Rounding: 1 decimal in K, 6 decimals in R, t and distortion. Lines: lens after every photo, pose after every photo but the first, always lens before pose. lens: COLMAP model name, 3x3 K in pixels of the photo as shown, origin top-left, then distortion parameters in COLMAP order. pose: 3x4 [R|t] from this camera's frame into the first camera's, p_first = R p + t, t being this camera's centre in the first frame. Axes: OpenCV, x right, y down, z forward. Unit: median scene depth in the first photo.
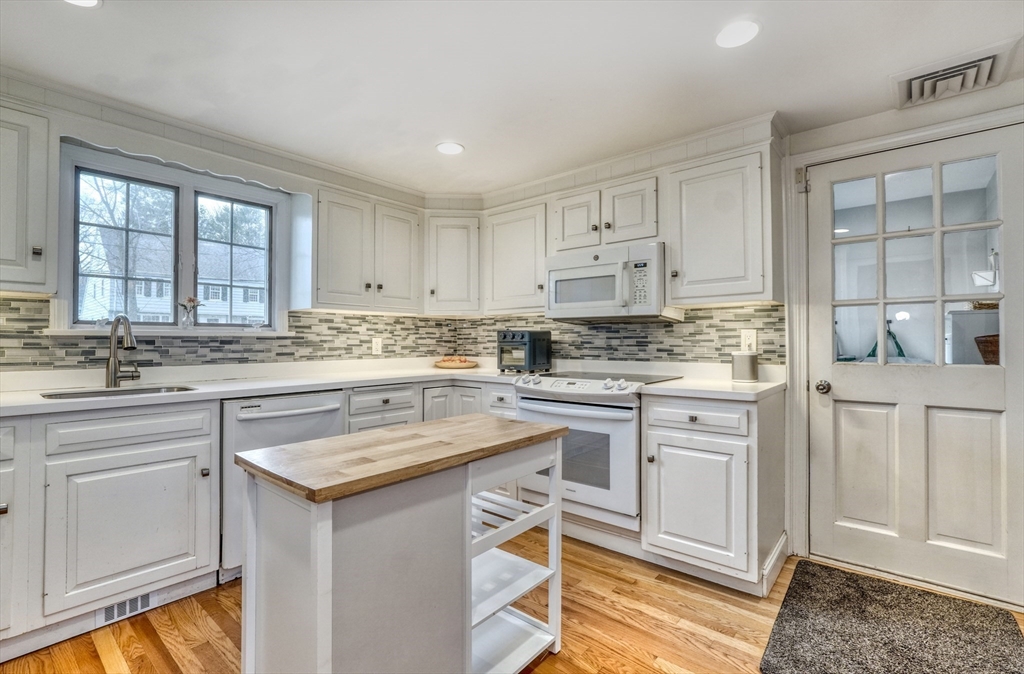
lens RADIAL K [[468.4, 0, 497.2], [0, 468.4, 333.0], [0, 0, 1]] dist [-0.009621, 0.000419]
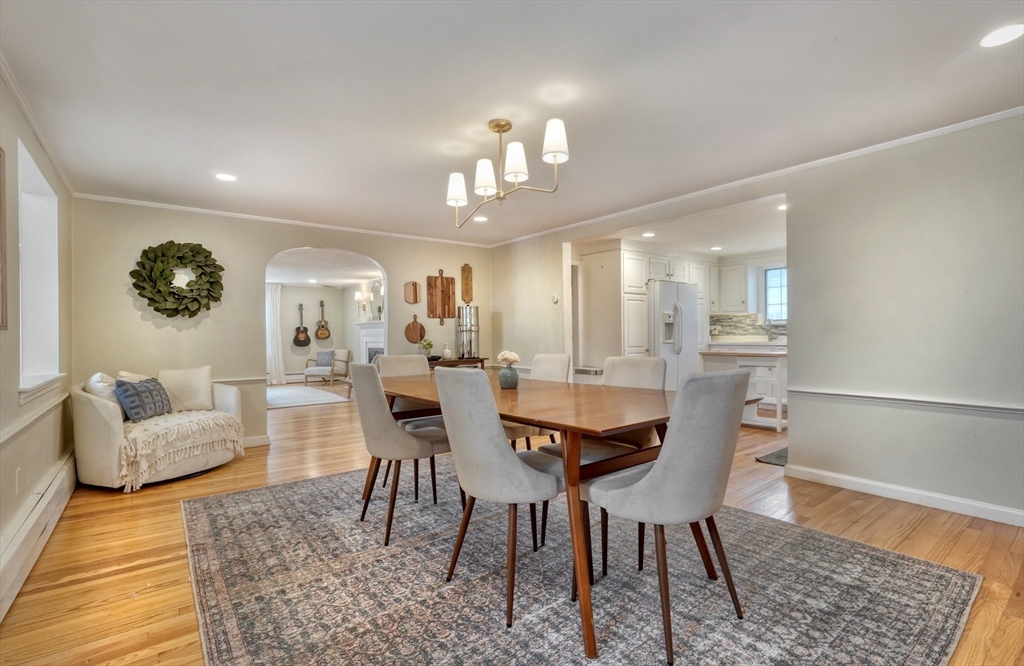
lens RADIAL K [[471.4, 0, 534.1], [0, 471.4, 332.8], [0, 0, 1]] dist [0.001540, -0.000043]
pose [[-0.172883, -0.001052, -0.984942, 1.983846], [0.023980, 0.999699, -0.005277, 0.030899], [0.984650, -0.024531, -0.172806, 0.019587]]
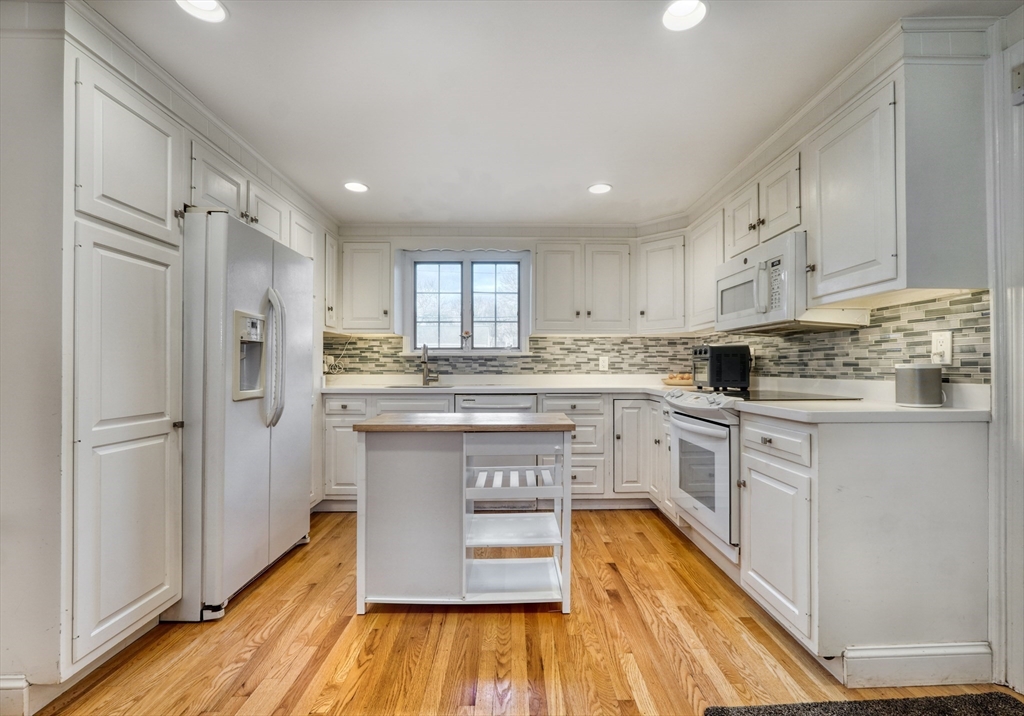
lens RADIAL K [[466.9, 0, 514.6], [0, 466.9, 363.4], [0, 0, 1]] dist [0.000933, 0.000253]
pose [[0.664700, -0.005023, -0.747093, 0.564483], [0.011078, 0.999934, 0.003134, 0.026385], [0.747028, -0.010359, 0.664712, 0.071589]]
